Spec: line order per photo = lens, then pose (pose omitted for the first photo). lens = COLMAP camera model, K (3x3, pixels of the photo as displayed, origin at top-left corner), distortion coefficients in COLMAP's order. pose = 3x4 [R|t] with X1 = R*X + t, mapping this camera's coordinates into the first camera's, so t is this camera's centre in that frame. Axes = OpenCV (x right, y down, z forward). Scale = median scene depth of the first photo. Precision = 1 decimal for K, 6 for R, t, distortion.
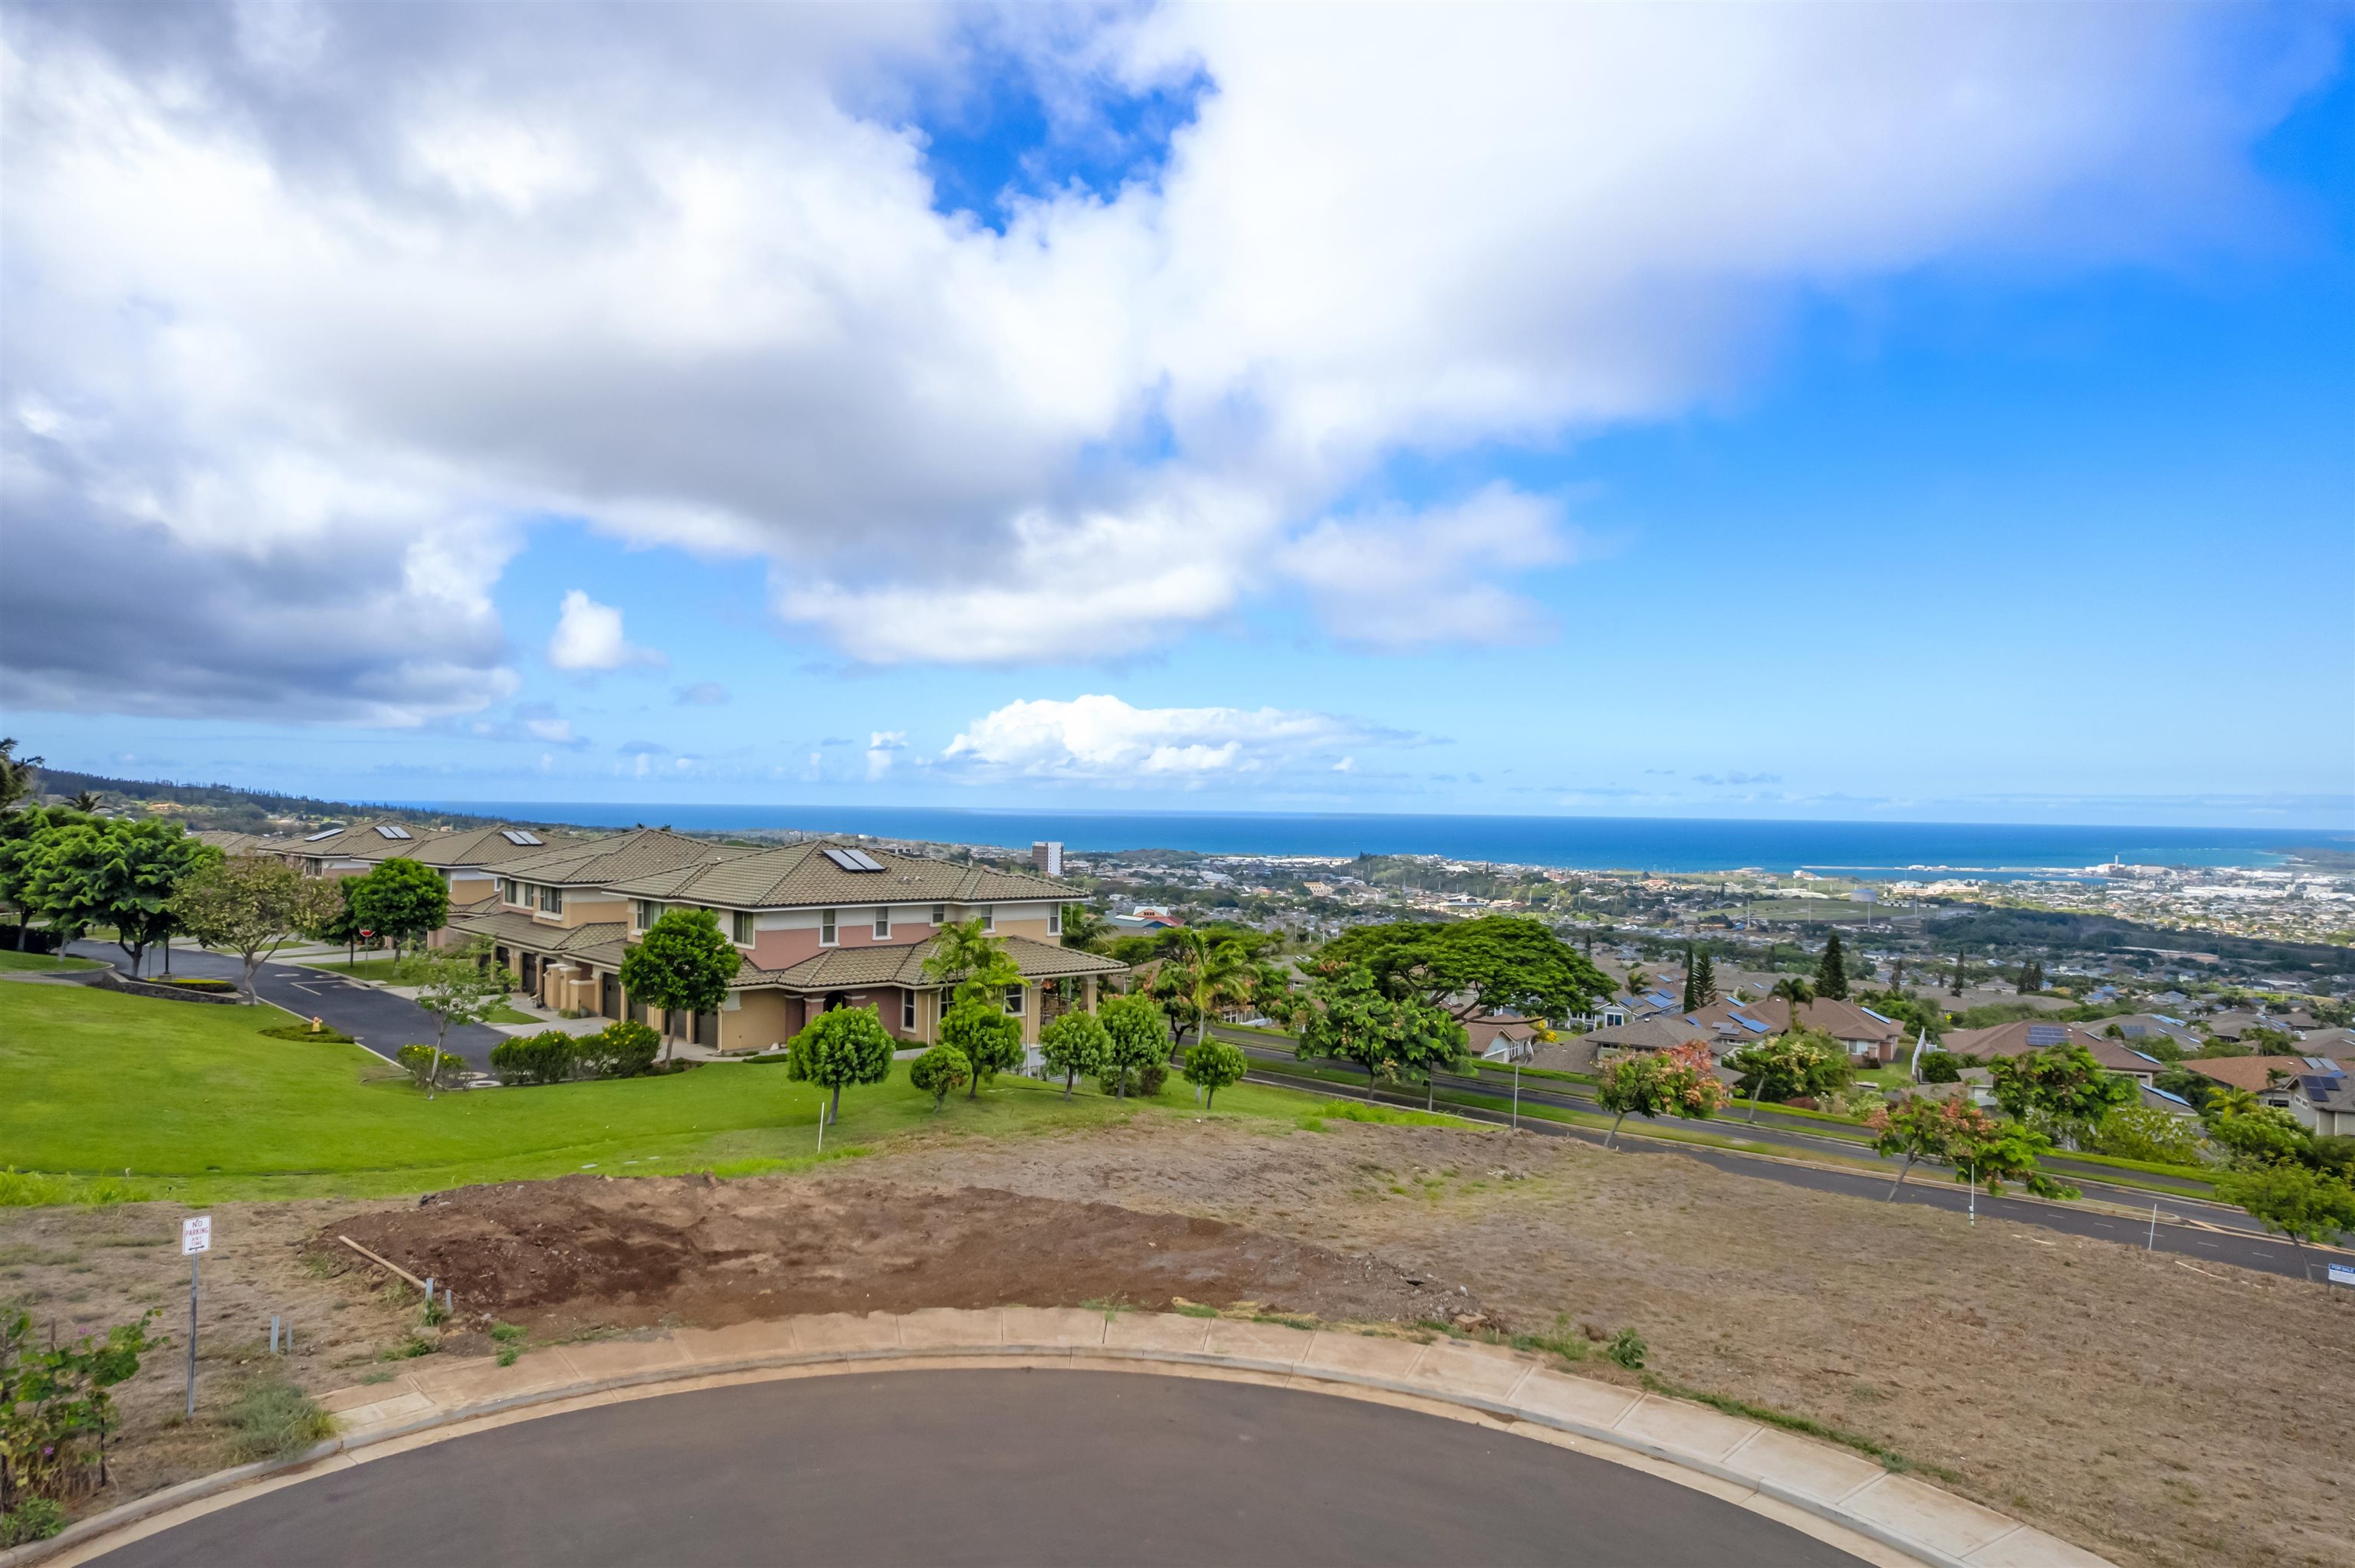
lens RADIAL K [[1546.6, 0, 1168.0], [0, 1546.6, 790.5], [0, 0, 1]] dist [-0.069360, 0.056709]
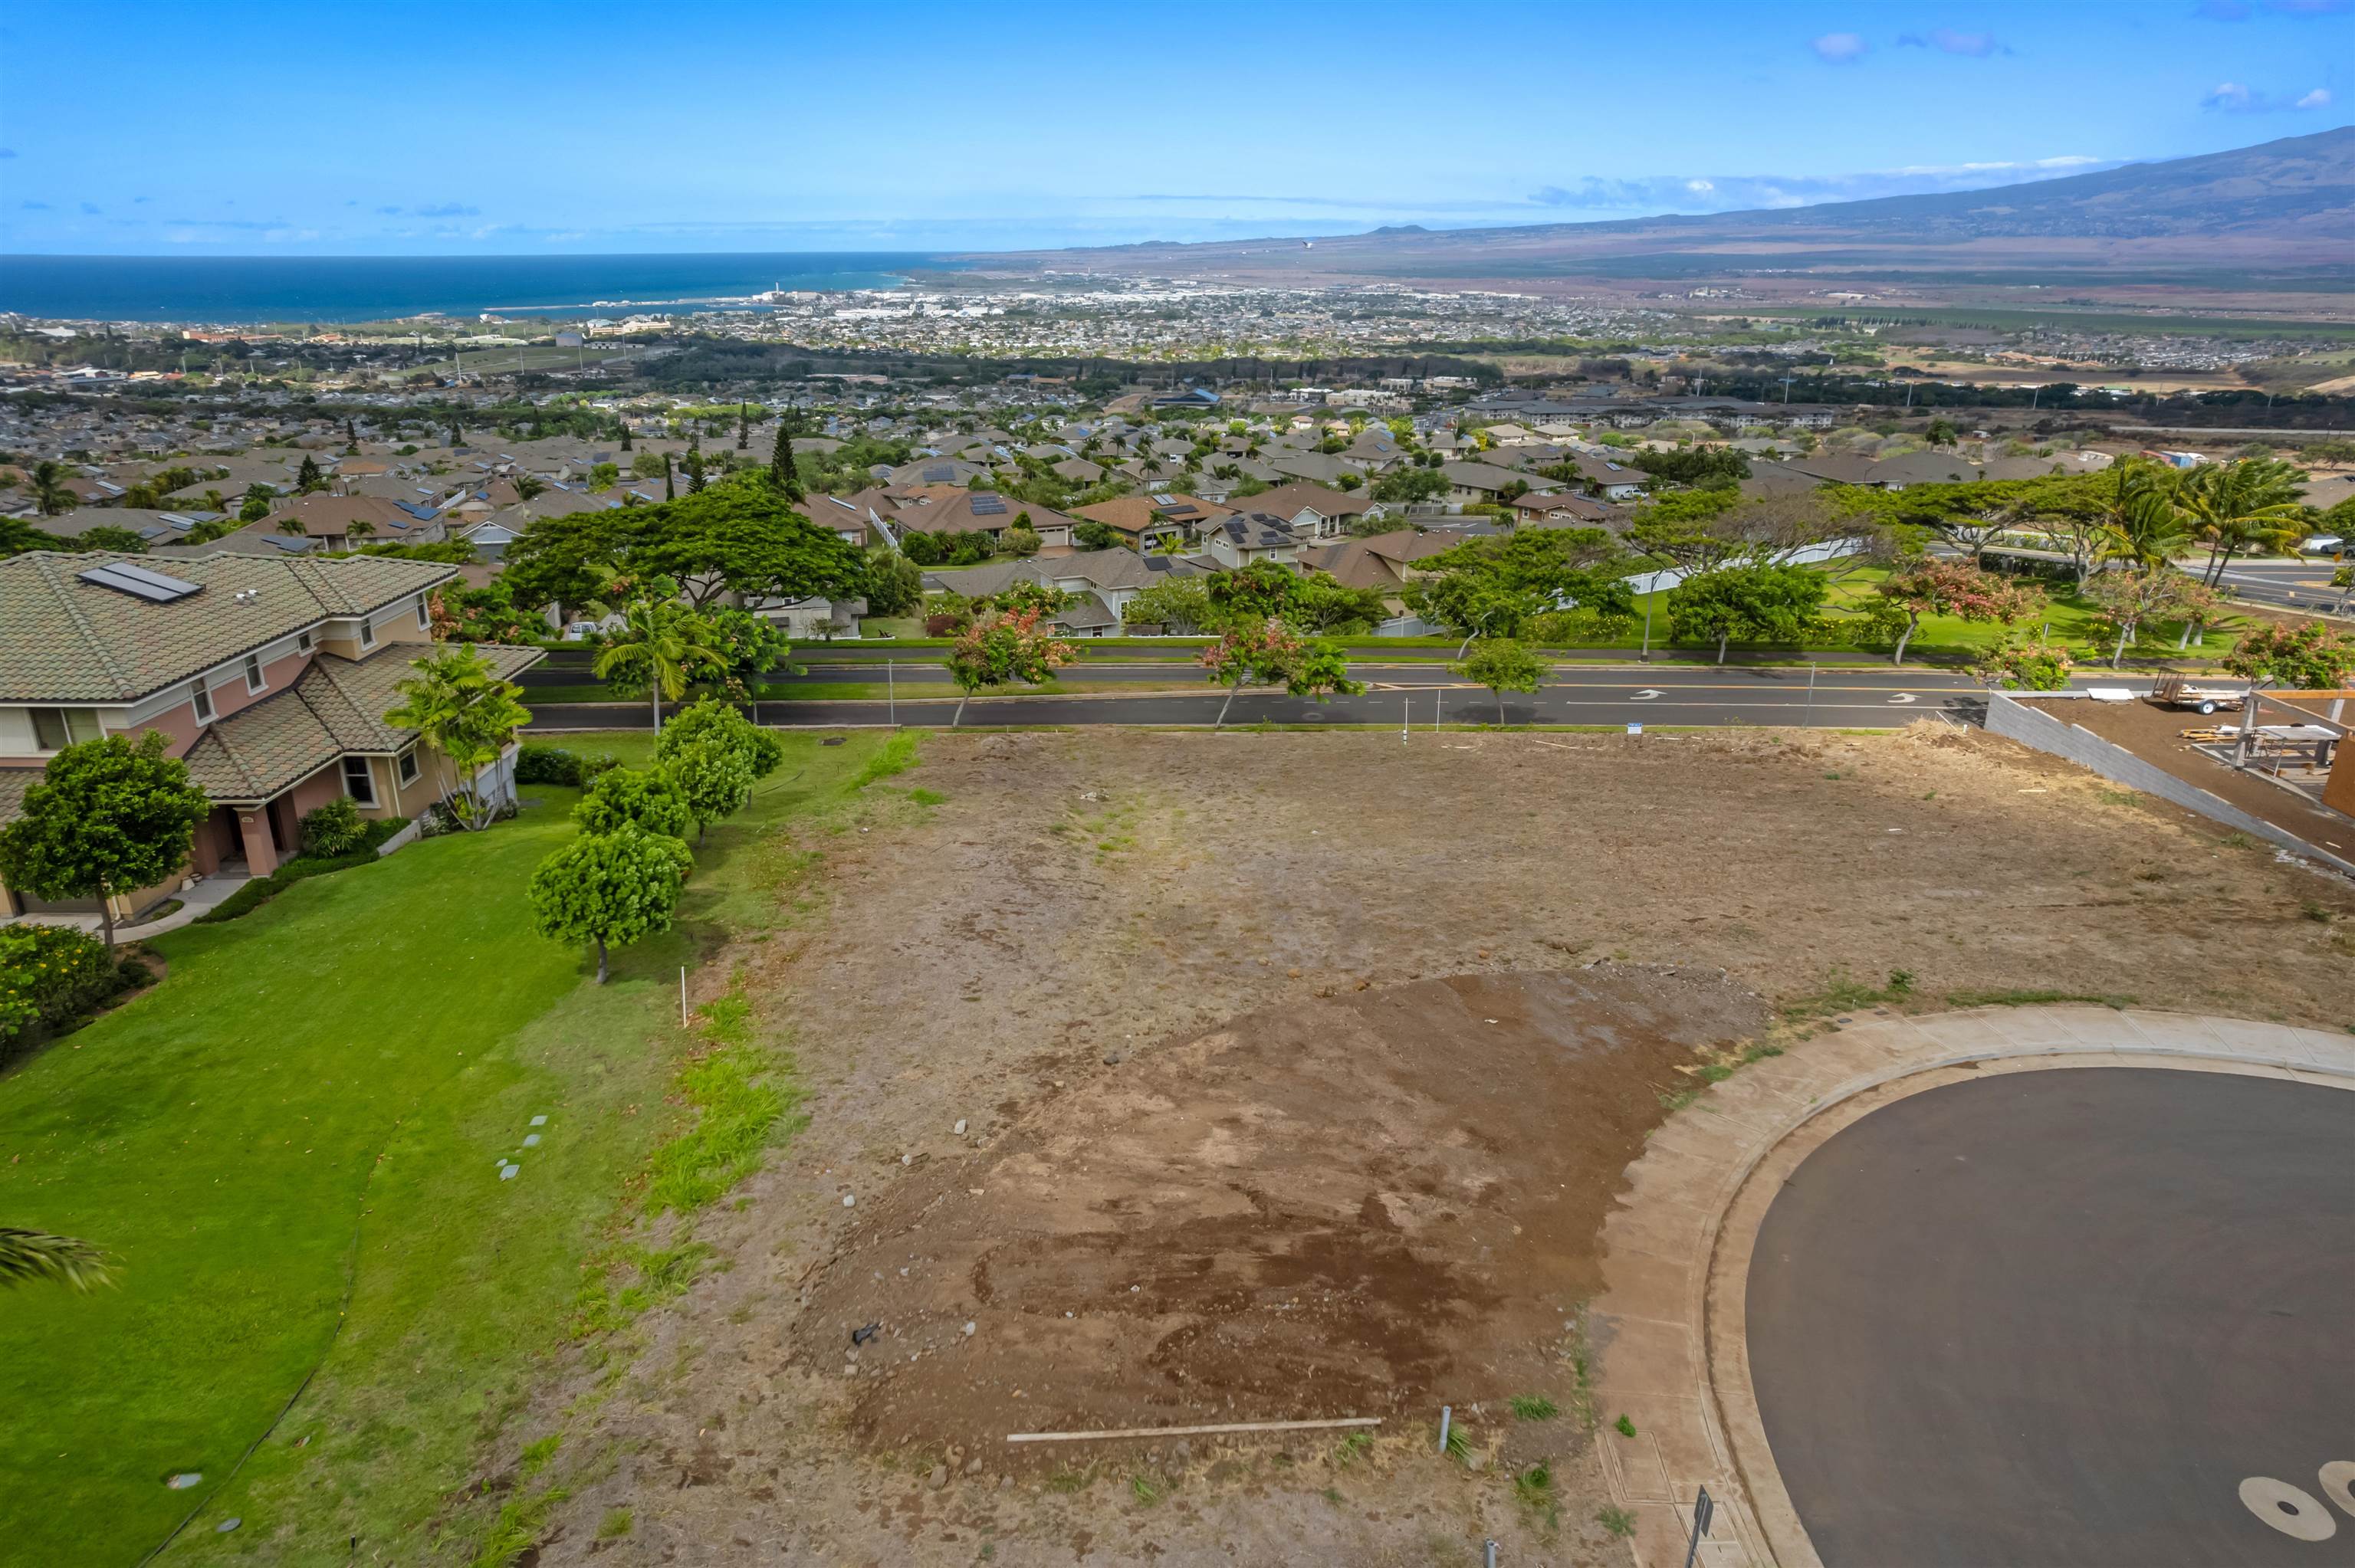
lens RADIAL K [[1546.6, 0, 1190.5], [0, 1546.6, 804.4], [0, 0, 1]] dist [-0.069360, 0.056709]
pose [[0.677694, -0.266919, 0.685190, -0.450545], [0.001243, 0.932209, 0.361918, -0.123620], [-0.735343, -0.244418, 0.632084, 0.275043]]
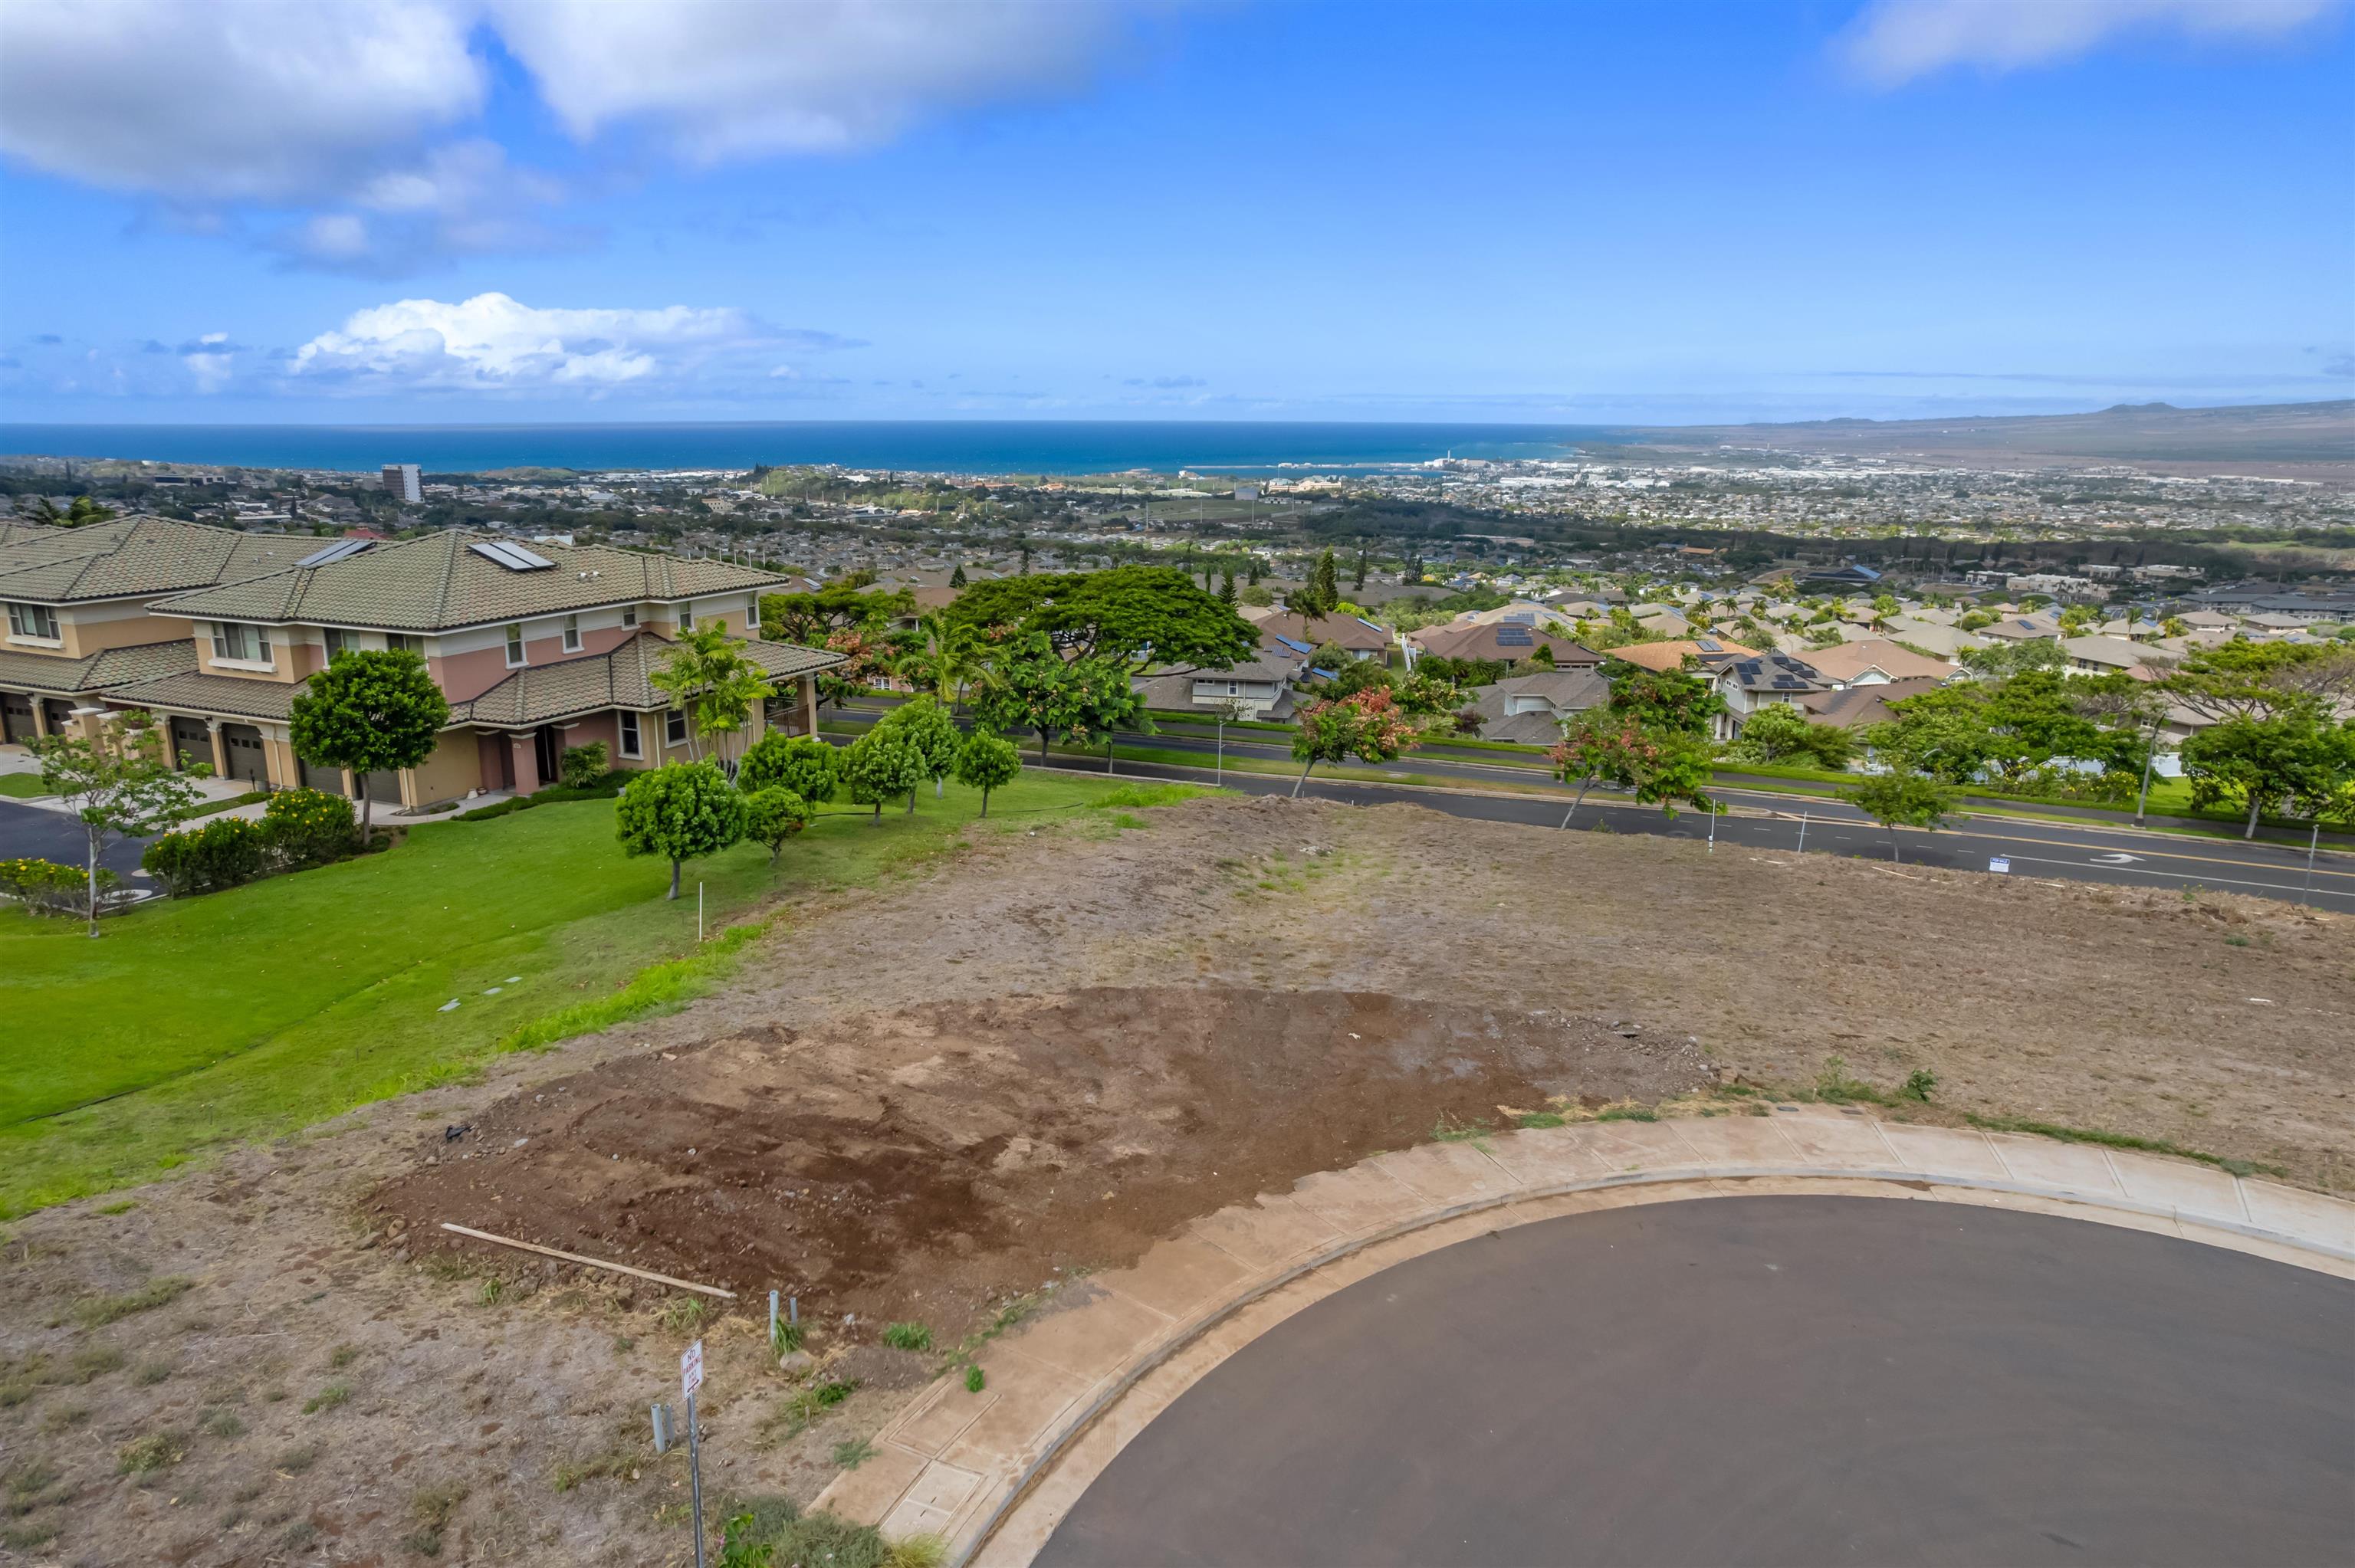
lens RADIAL K [[1546.6, 0, 1178.3], [0, 1546.6, 801.1], [0, 0, 1]] dist [-0.069360, 0.056709]
pose [[0.922027, -0.105872, 0.372367, -0.234767], [0.006675, 0.966082, 0.258149, -0.043804], [-0.387068, -0.235535, 0.891461, 0.130658]]
